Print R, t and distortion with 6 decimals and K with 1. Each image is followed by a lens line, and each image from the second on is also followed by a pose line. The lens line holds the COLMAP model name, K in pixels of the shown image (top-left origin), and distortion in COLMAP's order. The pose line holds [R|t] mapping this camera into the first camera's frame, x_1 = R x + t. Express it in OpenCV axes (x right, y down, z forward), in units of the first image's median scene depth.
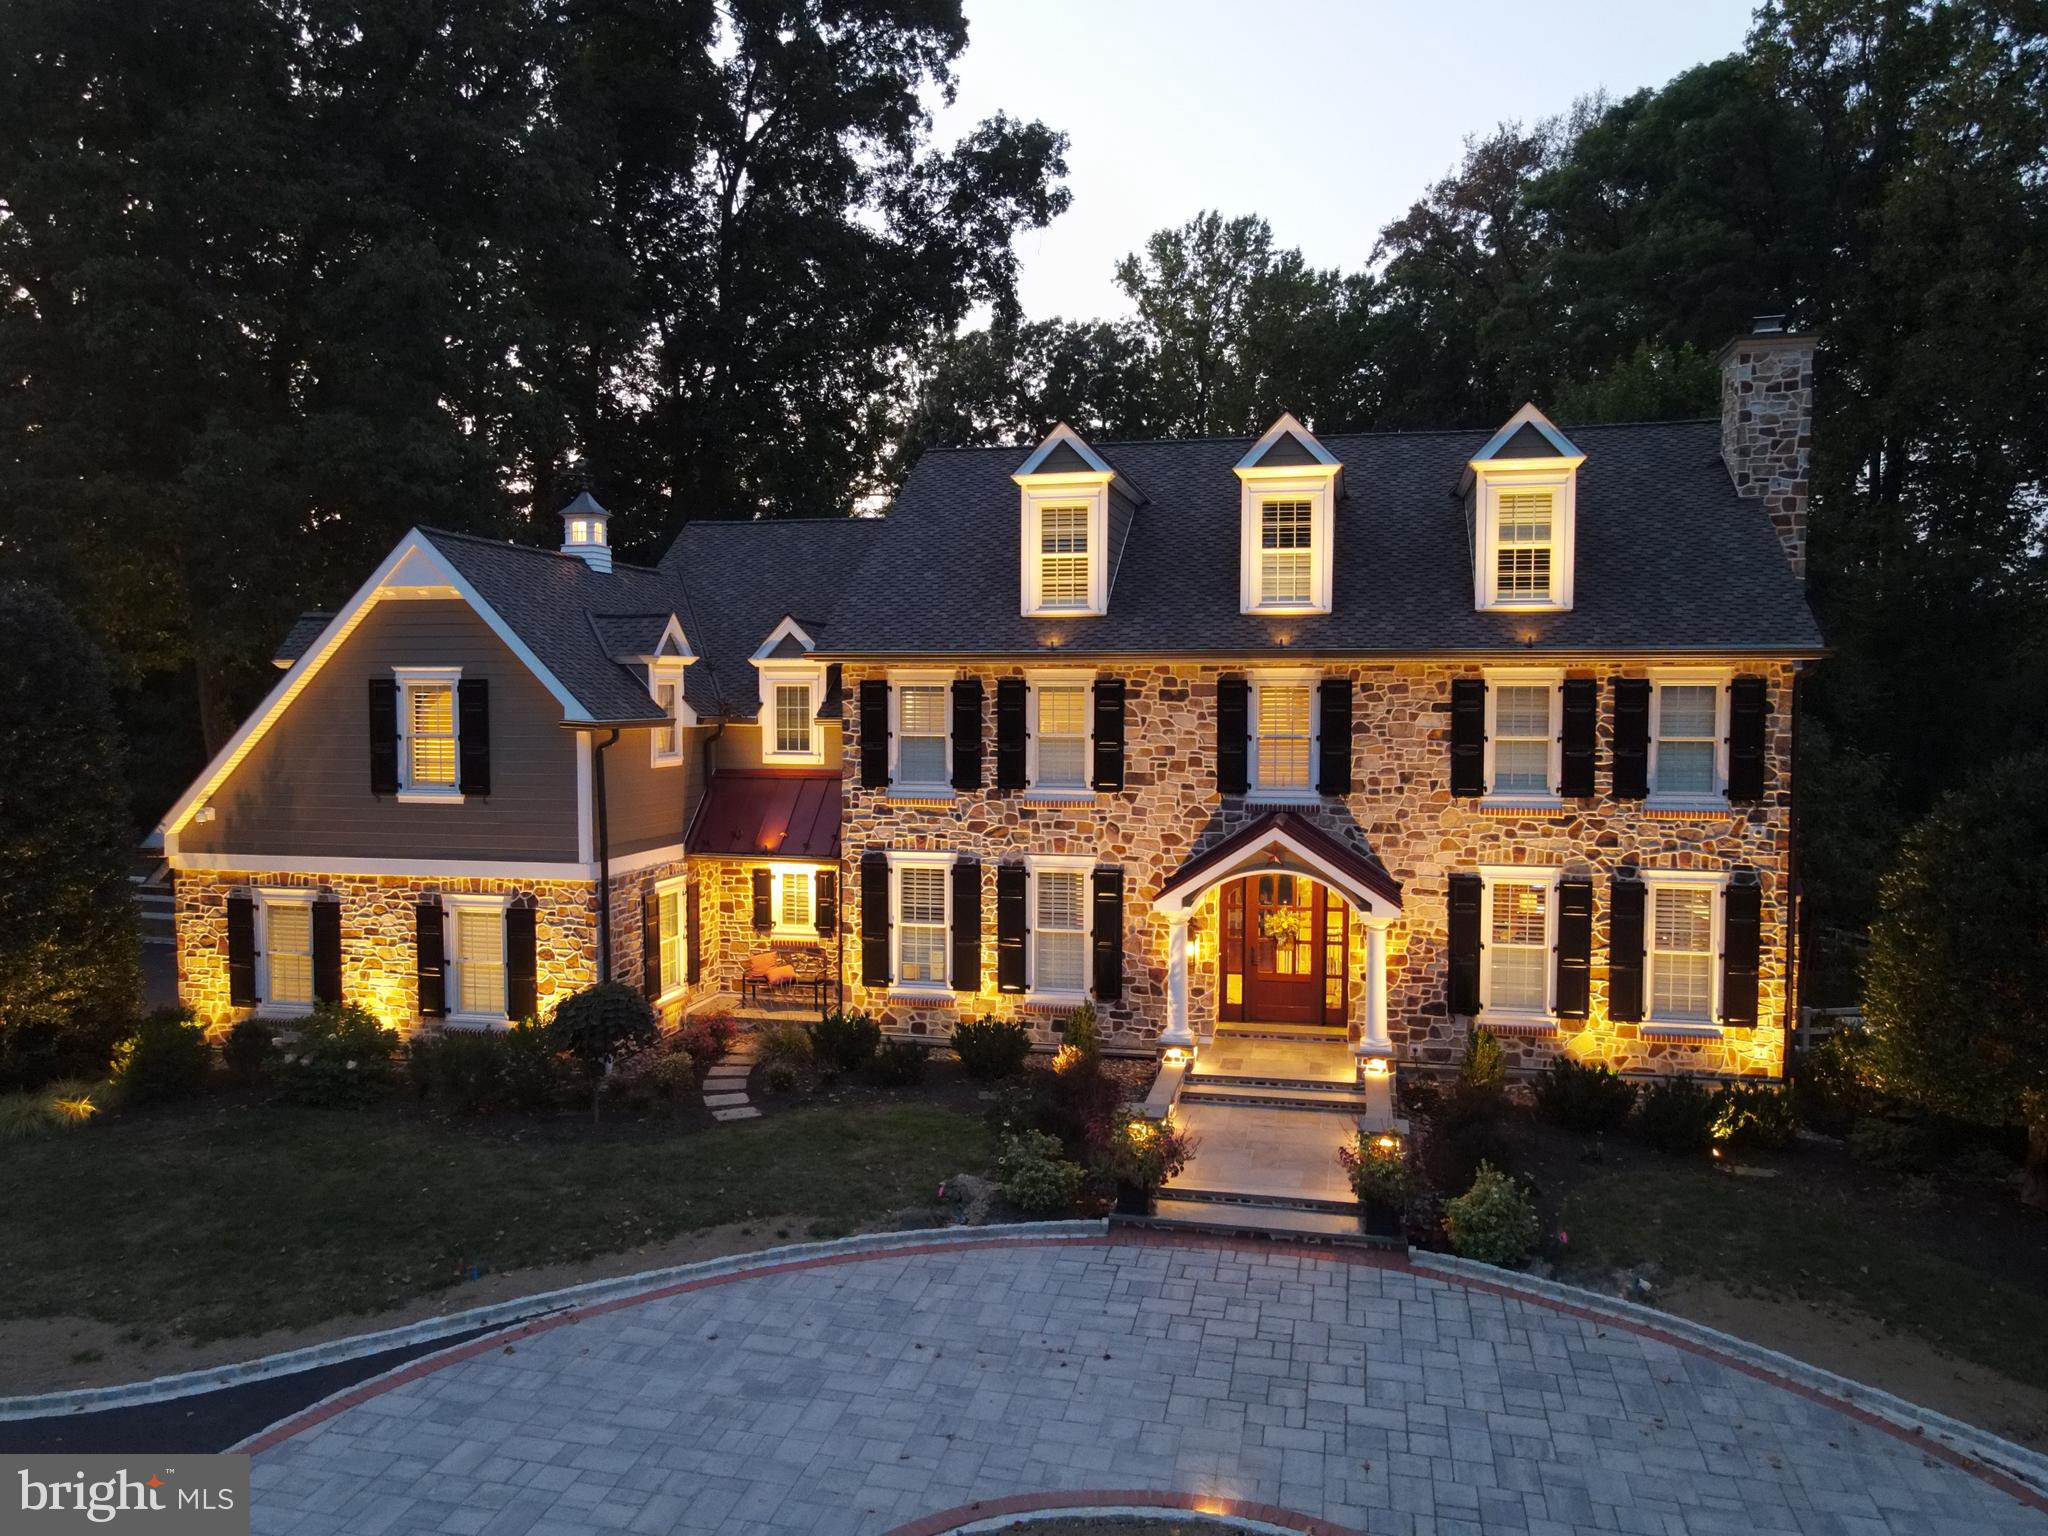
lens RADIAL K [[1497.7, 0, 1016.7], [0, 1497.7, 774.3], [0, 0, 1]] dist [-0.016135, 0.061977]
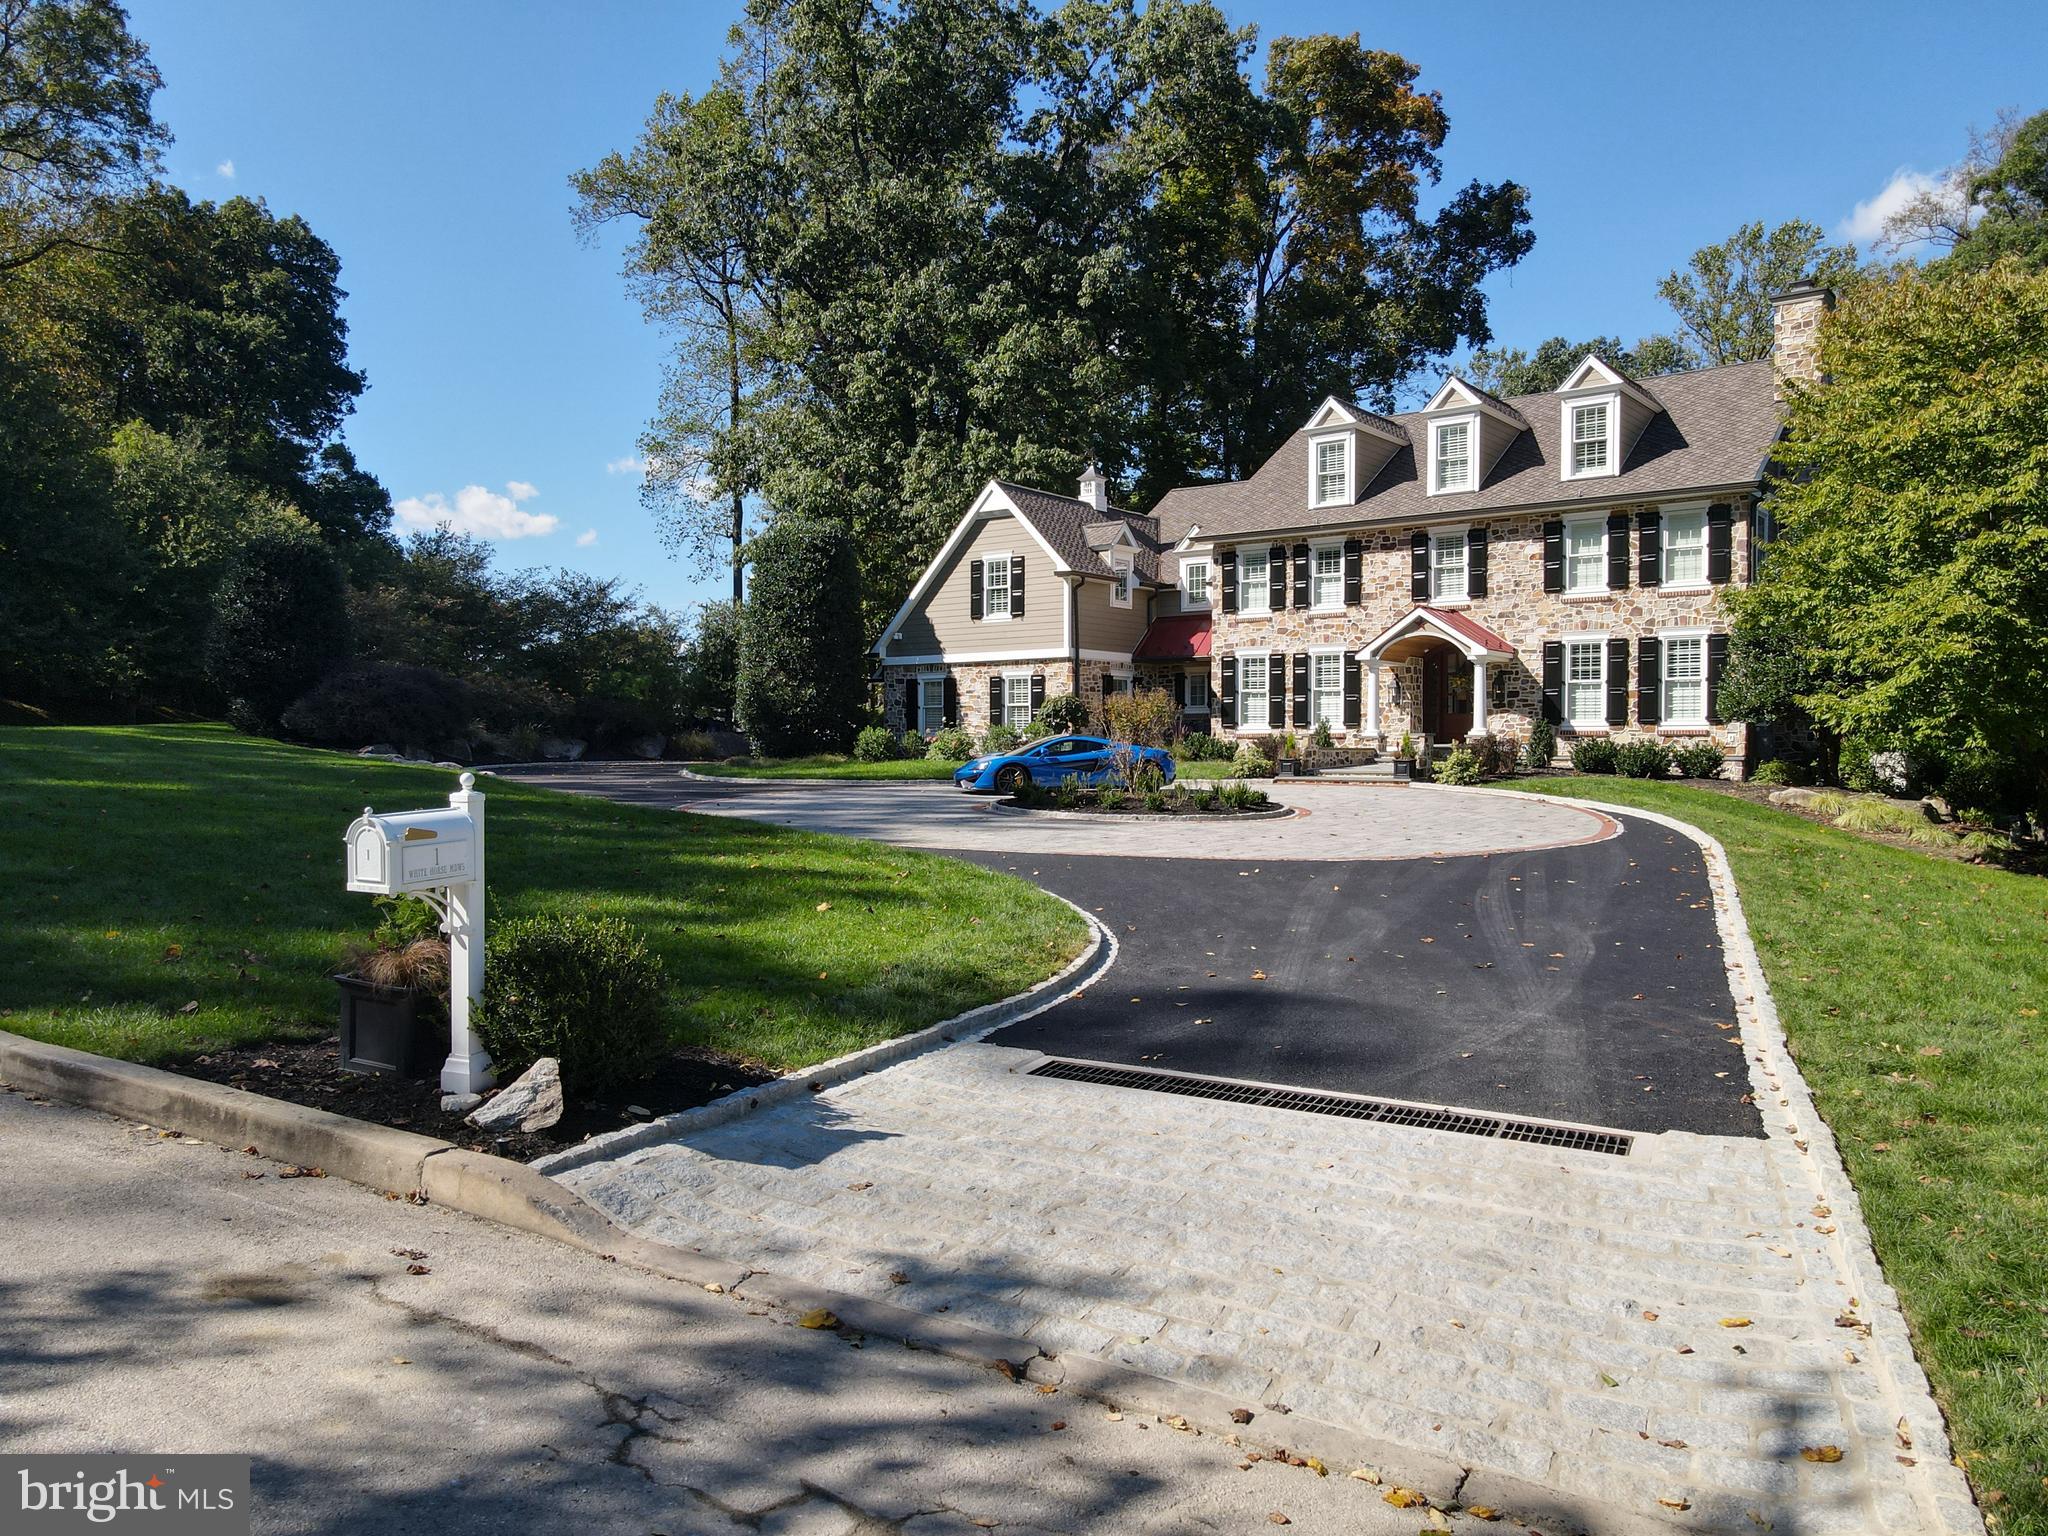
lens RADIAL K [[1508.4, 0, 1018.7], [0, 1508.4, 774.0], [0, 0, 1]] dist [-0.009837, 0.036090]
pose [[0.902710, 0.007283, -0.430187, 0.466599], [-0.025530, 0.999002, -0.036659, 0.281453], [0.429491, 0.044075, 0.901995, -0.728694]]
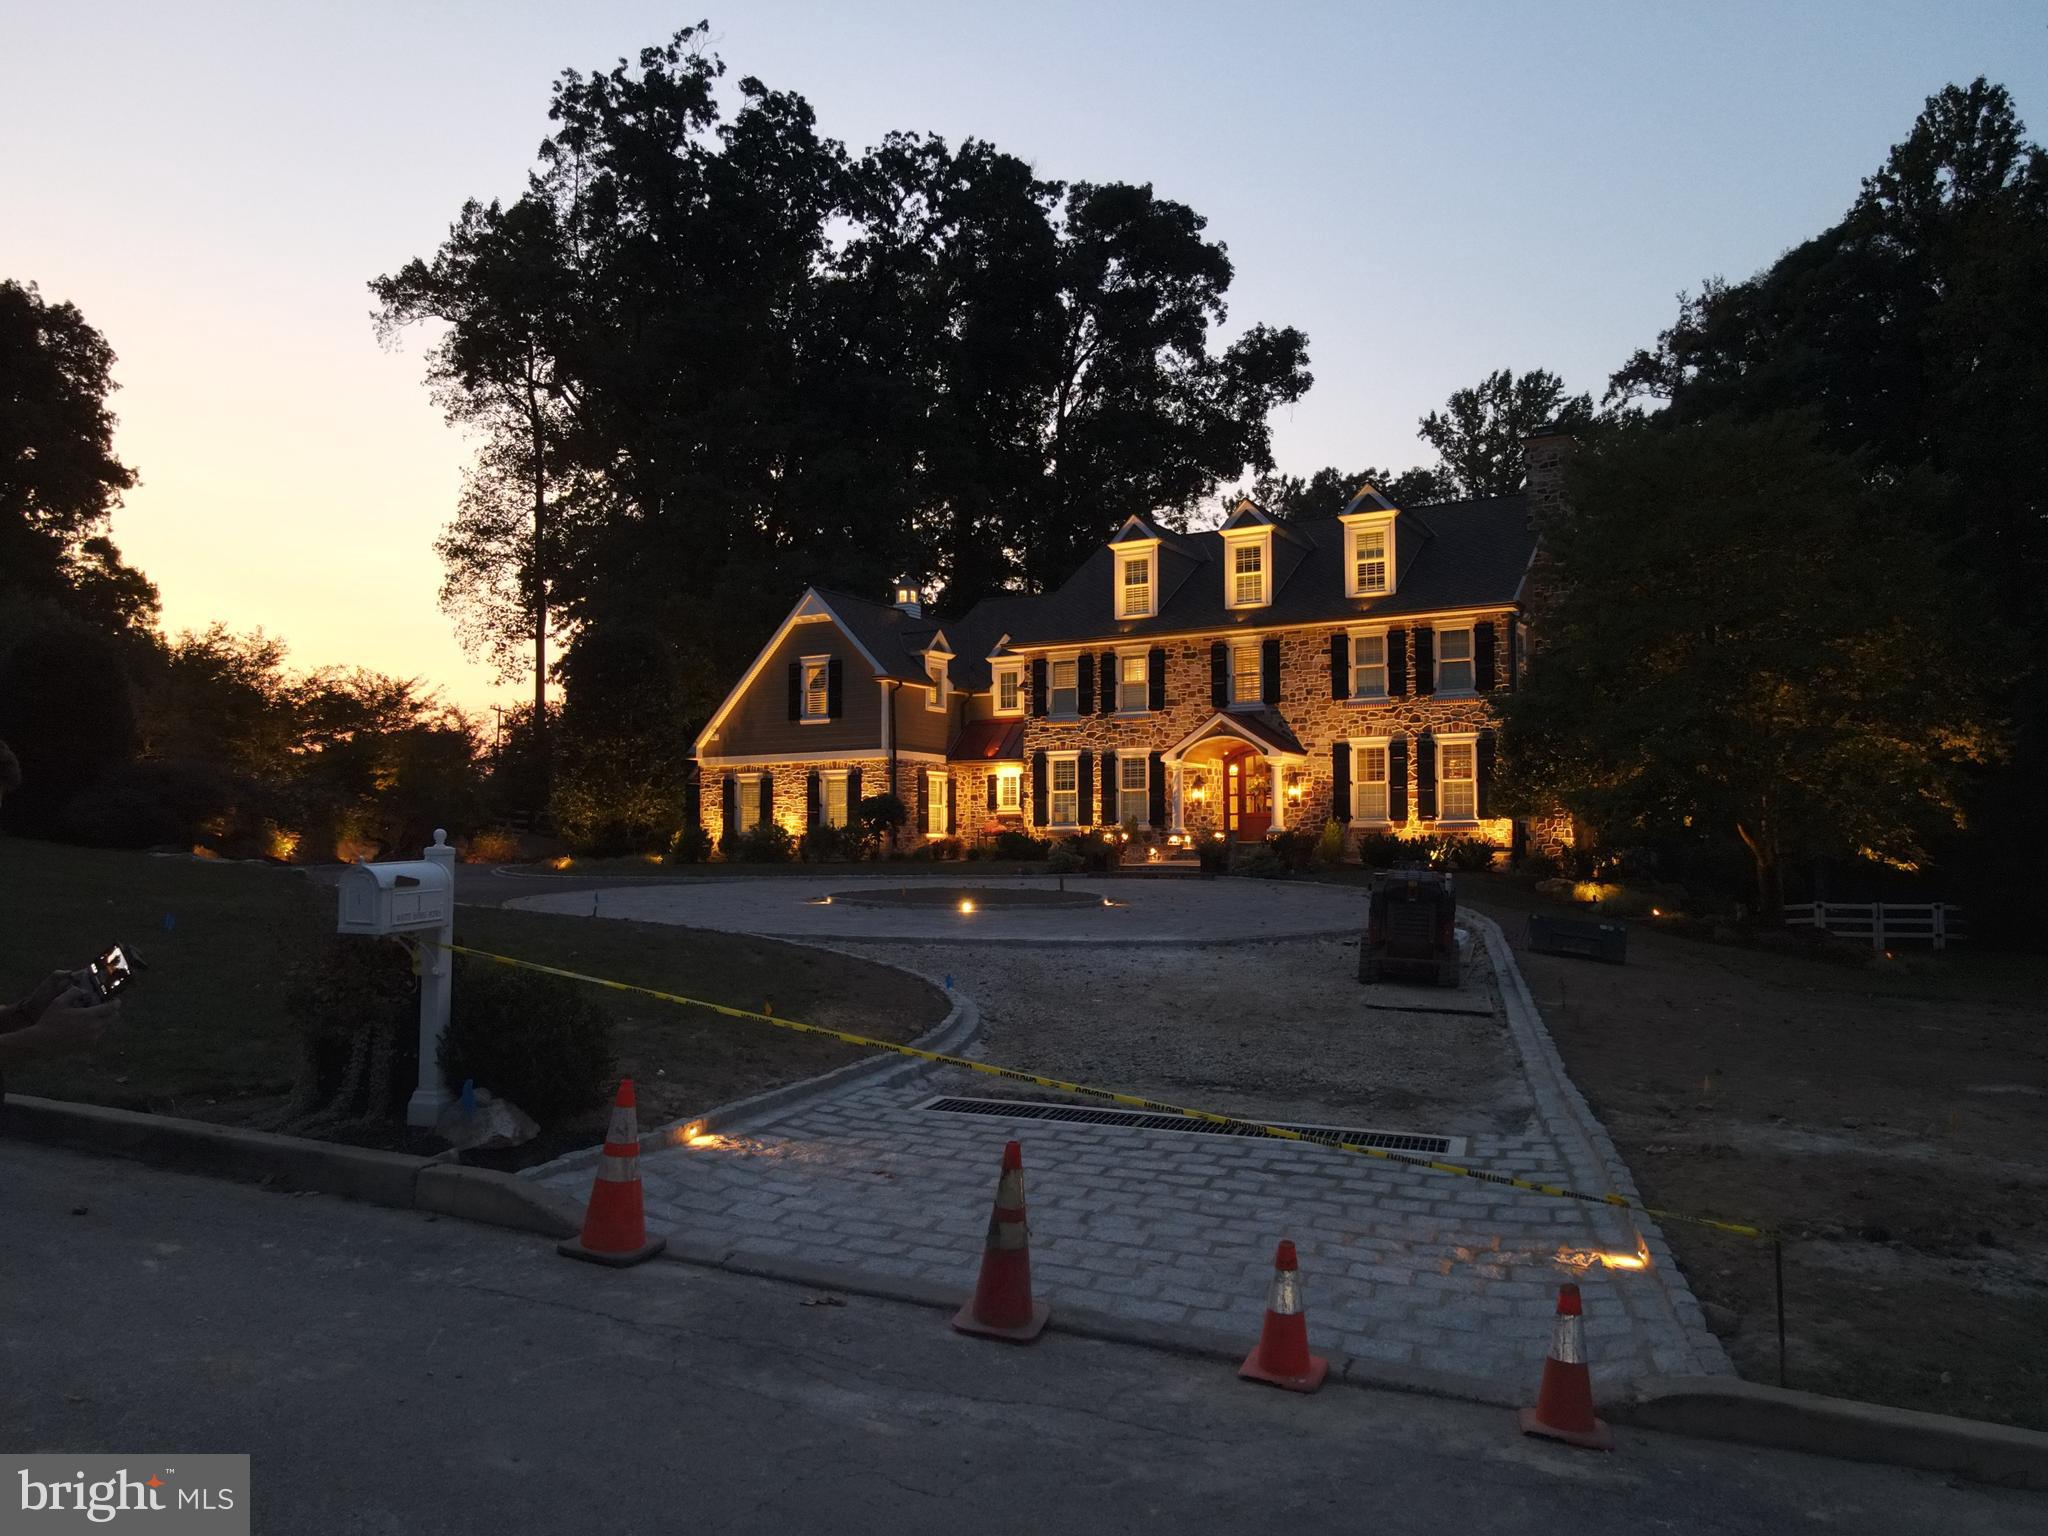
lens RADIAL K [[1508.4, 0, 1018.7], [0, 1508.4, 774.0], [0, 0, 1]] dist [-0.009837, 0.036090]
pose [[0.952696, -0.019617, -0.303291, 0.460051], [-0.015174, 0.993600, -0.111932, 0.298599], [0.303546, 0.111239, 0.946301, -0.784774]]
